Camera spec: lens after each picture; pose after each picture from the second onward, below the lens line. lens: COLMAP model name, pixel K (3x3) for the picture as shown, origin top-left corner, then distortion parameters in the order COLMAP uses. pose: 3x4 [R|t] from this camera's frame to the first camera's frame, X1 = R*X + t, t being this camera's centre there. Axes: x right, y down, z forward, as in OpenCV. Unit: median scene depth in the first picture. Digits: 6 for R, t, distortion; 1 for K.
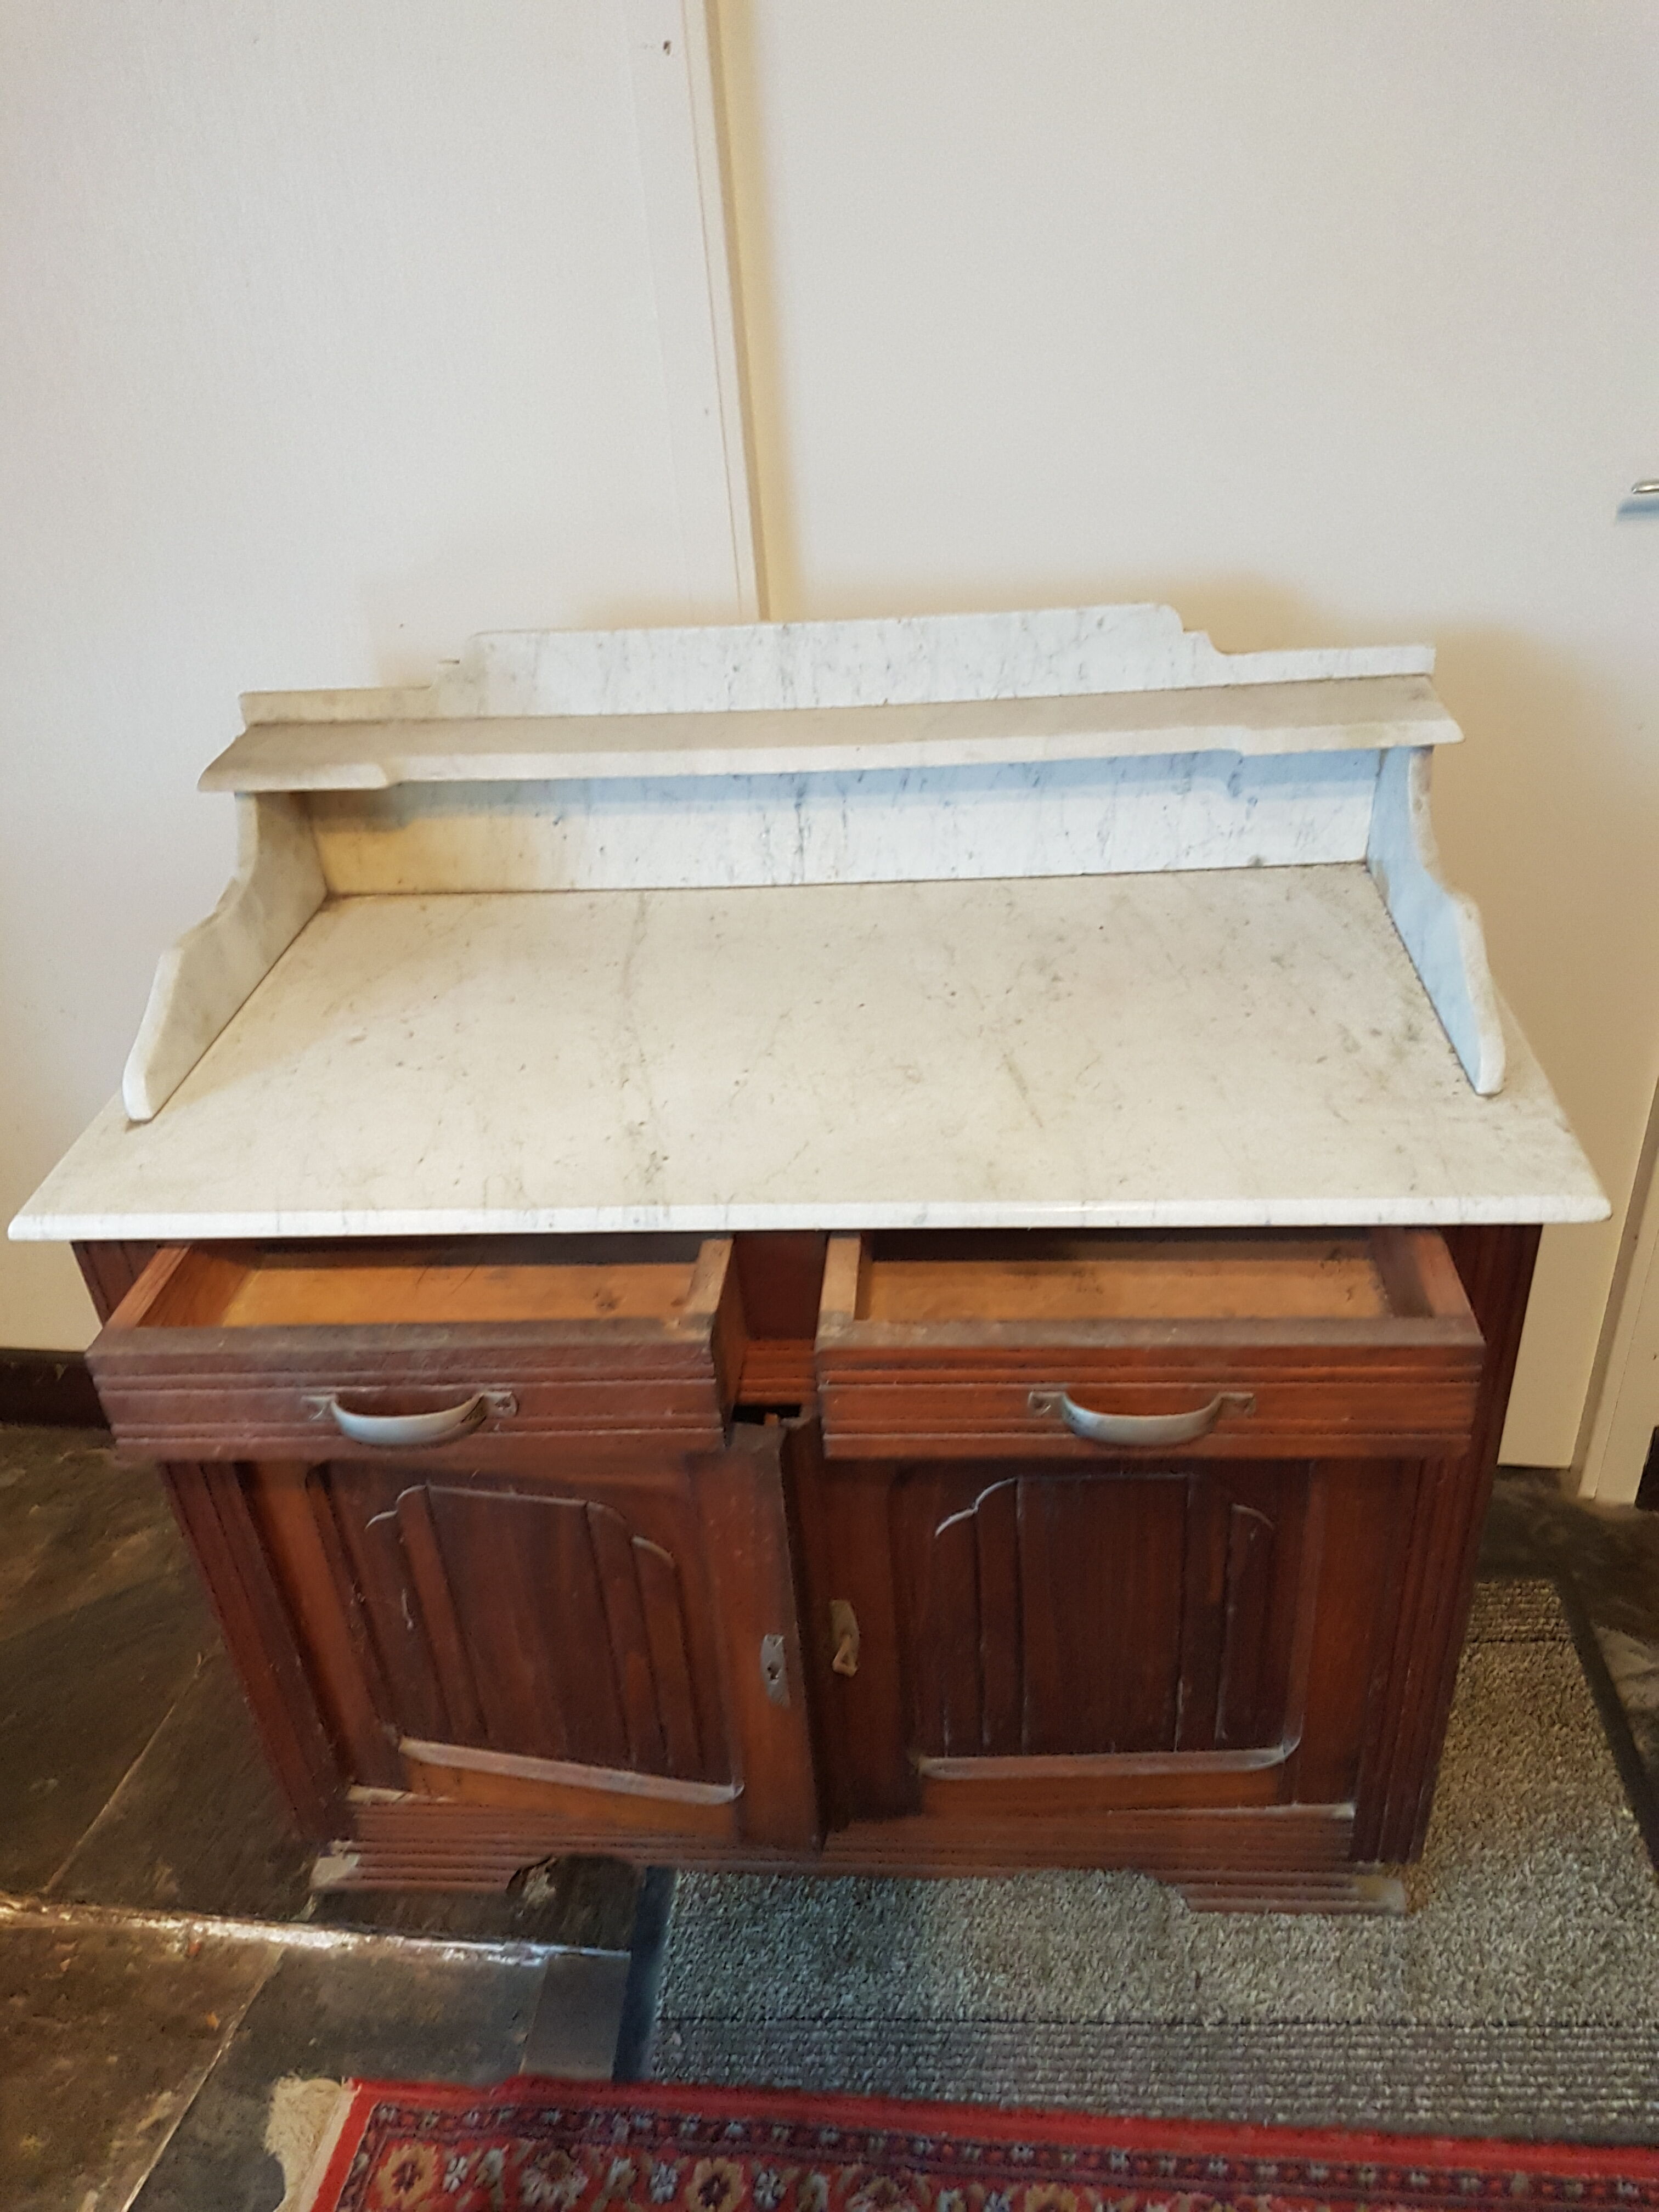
lens RADIAL K [[1746.9, 0, 834.8], [0, 1746.9, 1117.0], [0, 0, 1]] dist [0.043775, -0.094157]
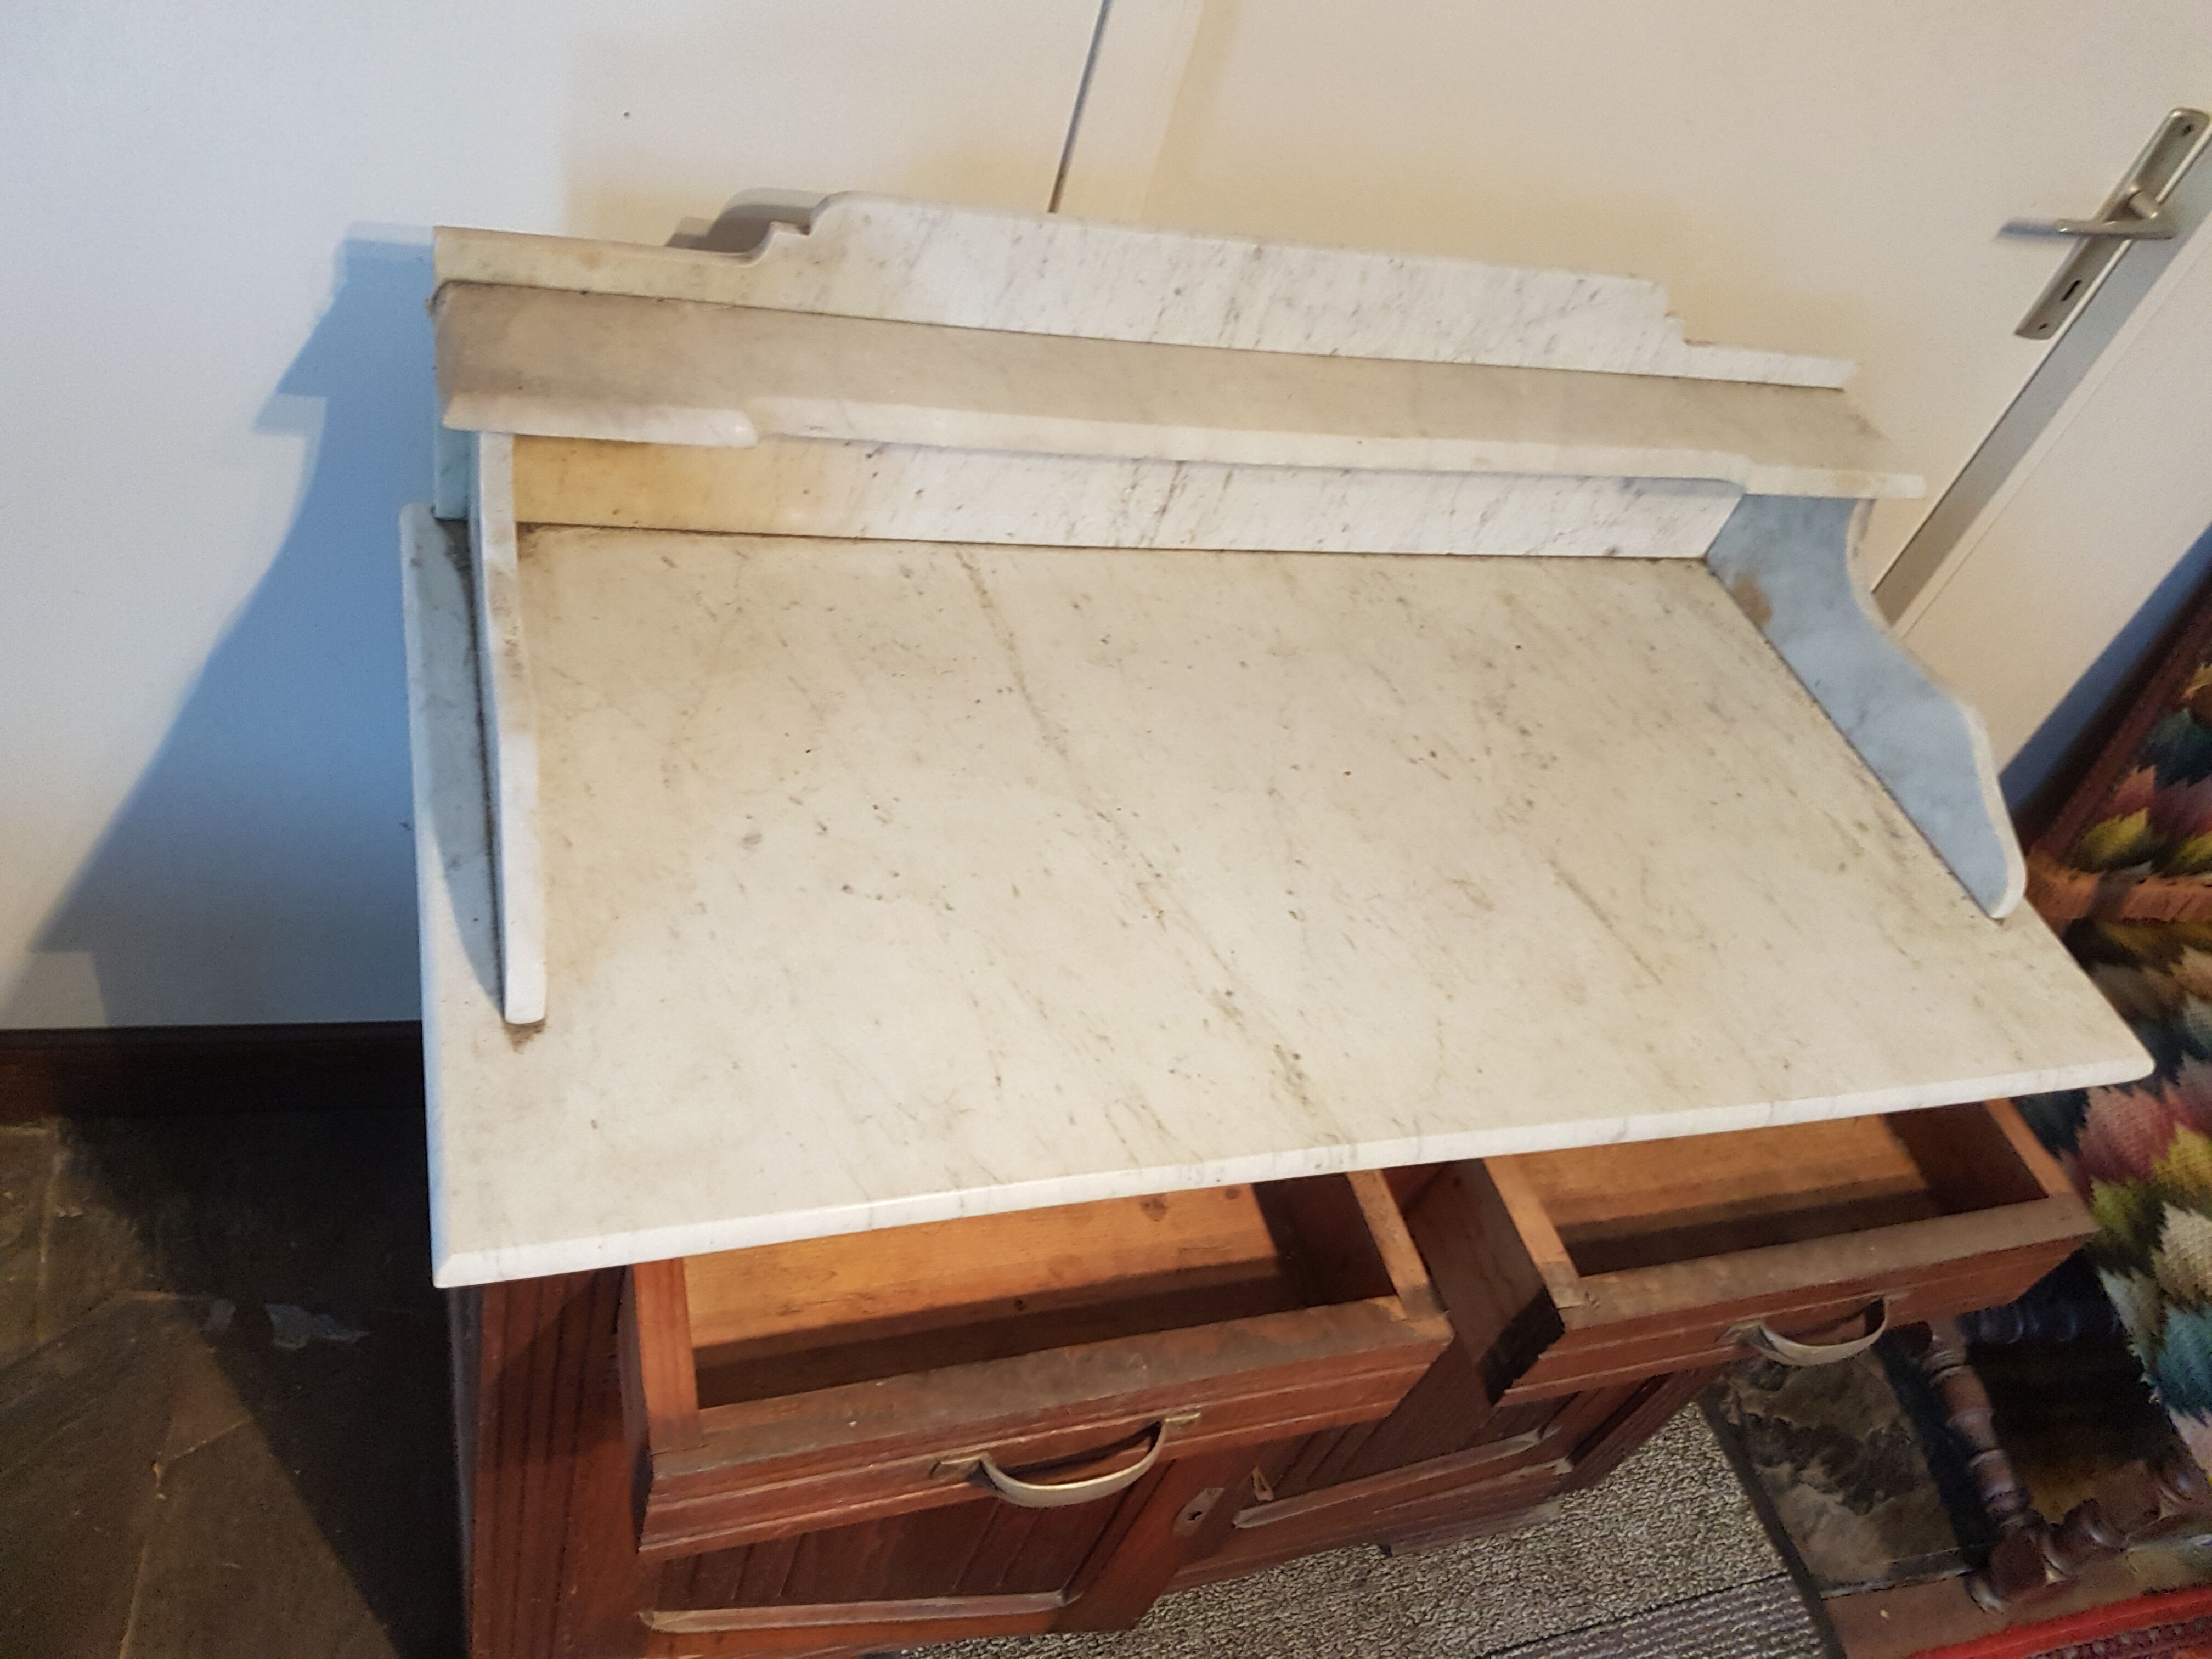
lens RADIAL K [[1746.9, 0, 1076.7], [0, 1746.9, 843.3], [0, 0, 1]] dist [0.043775, -0.094157]
pose [[0.885125, -0.045698, 0.463105, -0.441209], [-0.079830, 0.965504, 0.247851, -0.207381], [-0.458455, -0.256348, 0.850943, 0.323133]]
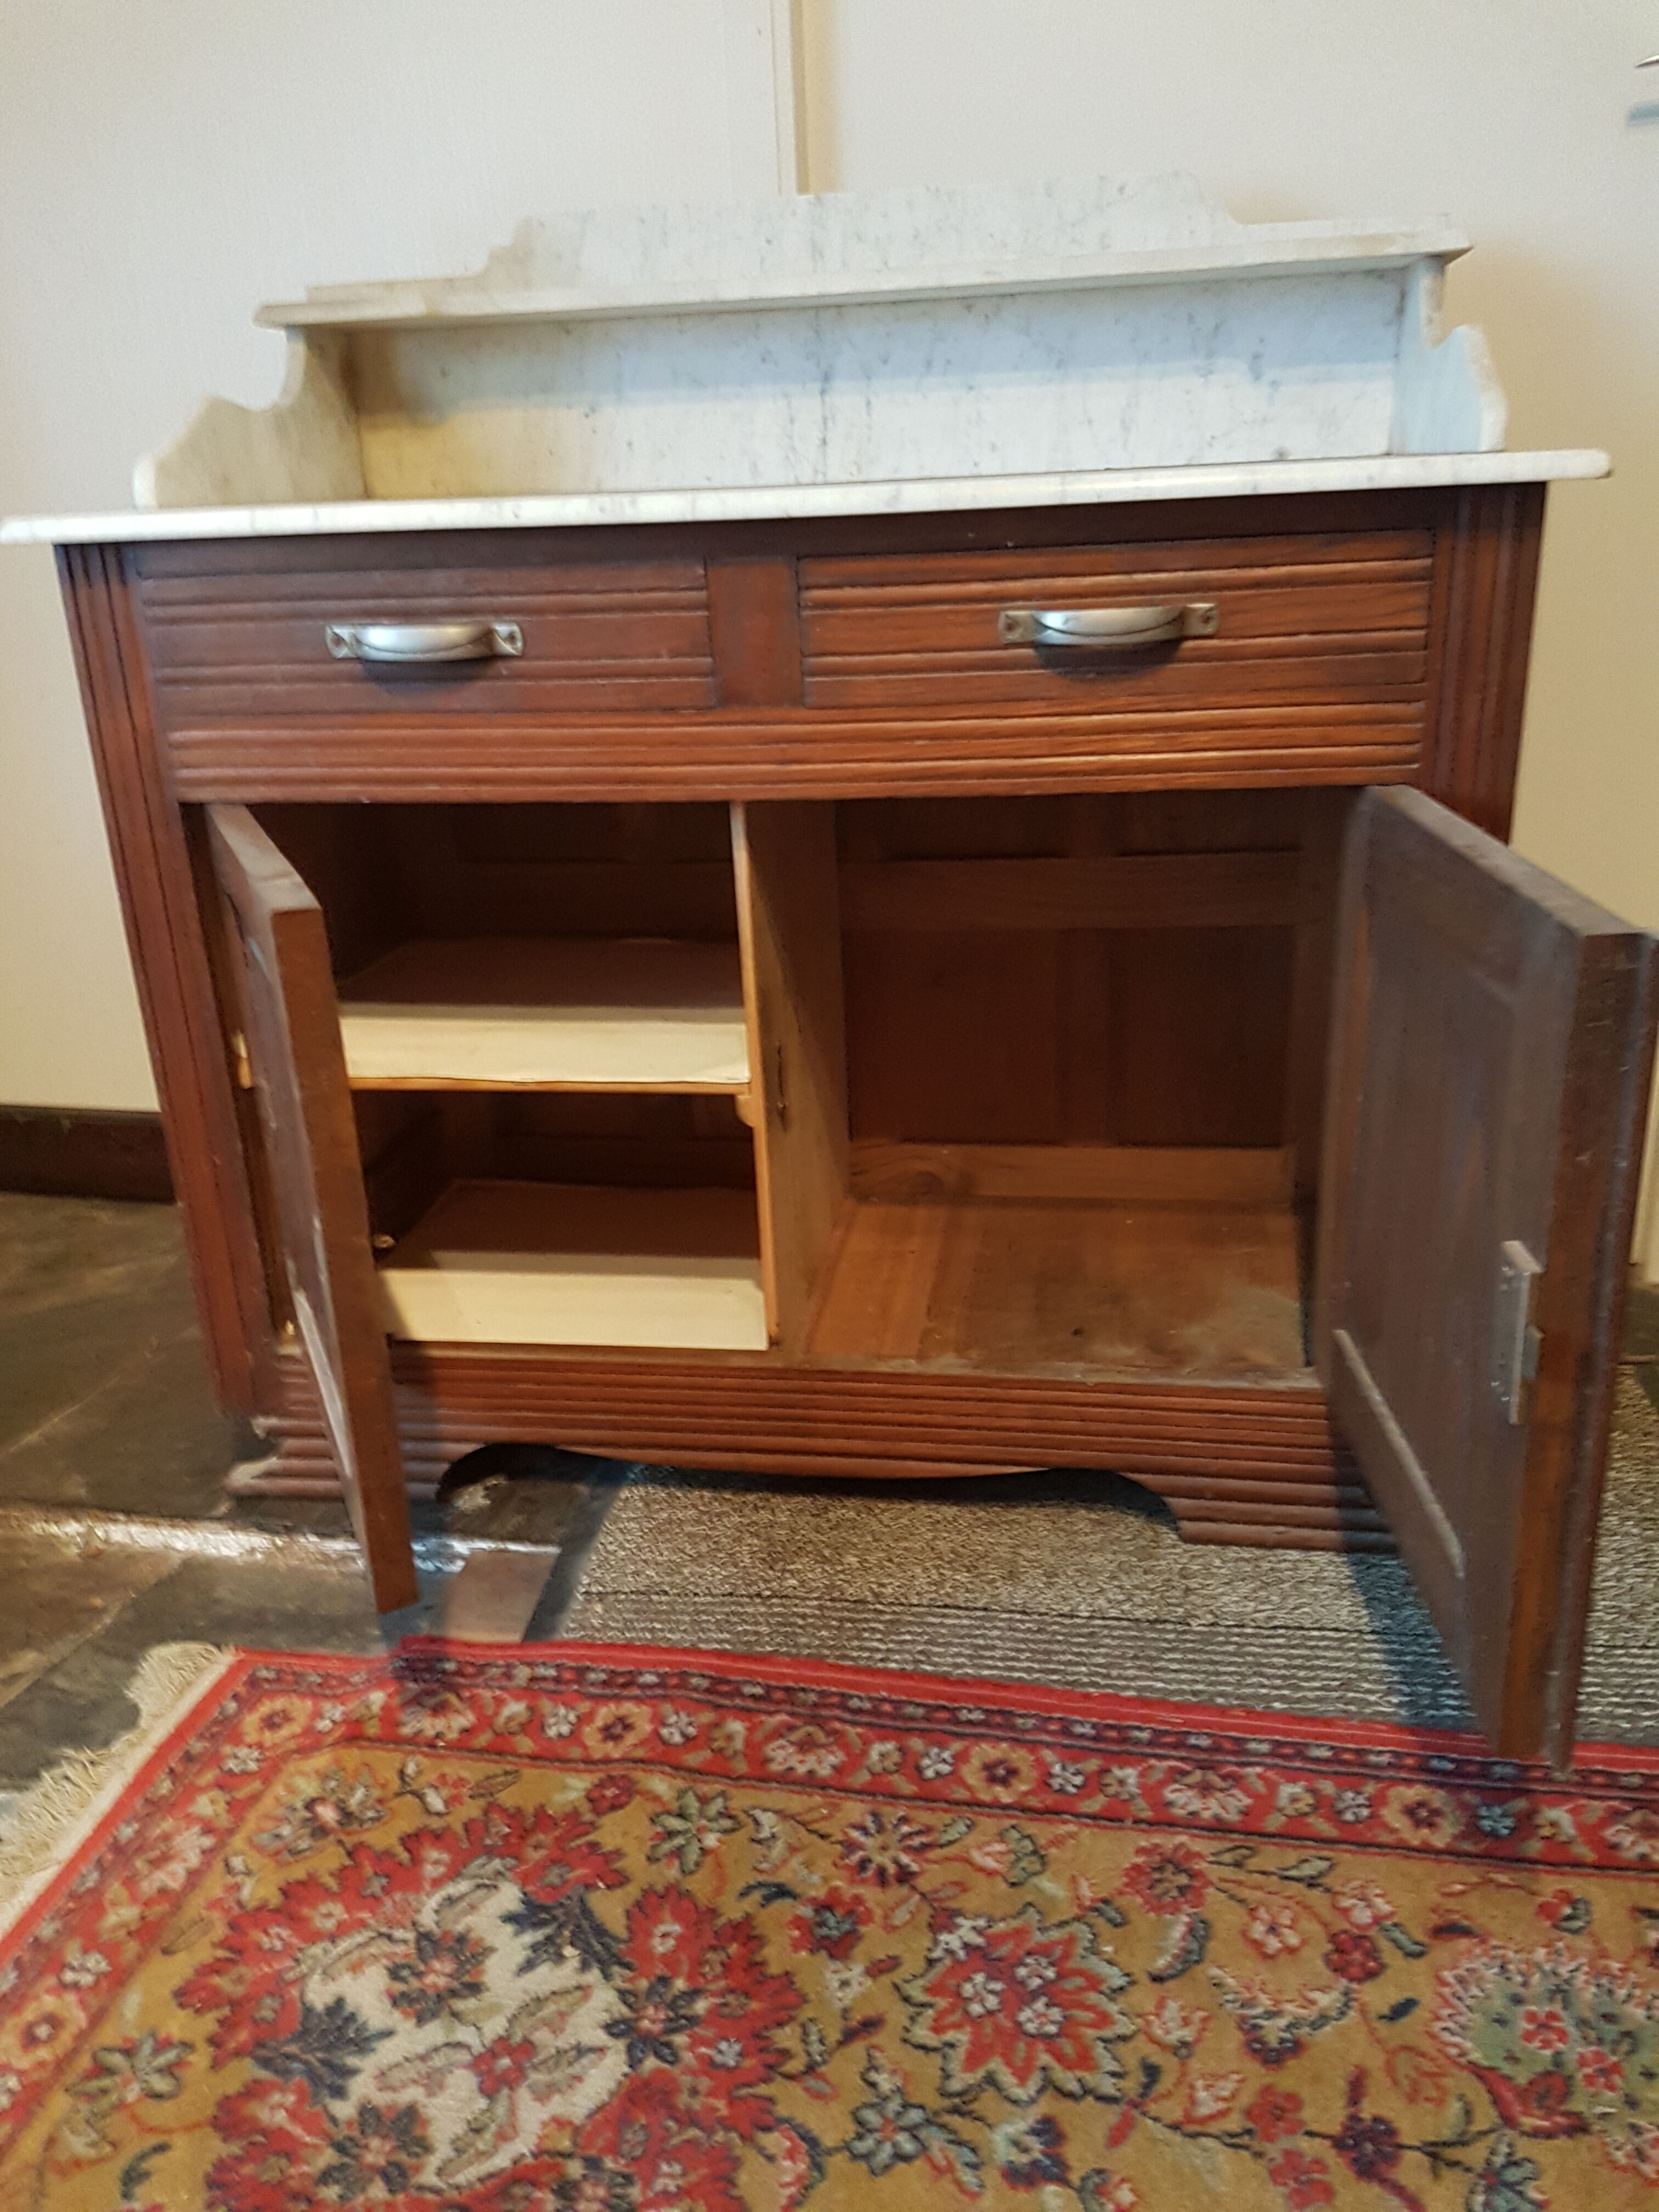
lens RADIAL K [[1746.9, 0, 816.5], [0, 1746.9, 1106.0], [0, 0, 1]] dist [0.043775, -0.094157]
pose [[0.996172, 0.053080, -0.069448, 0.070013], [-0.065896, 0.978048, -0.197686, 0.443472], [0.057430, 0.201506, 0.977802, 0.083128]]
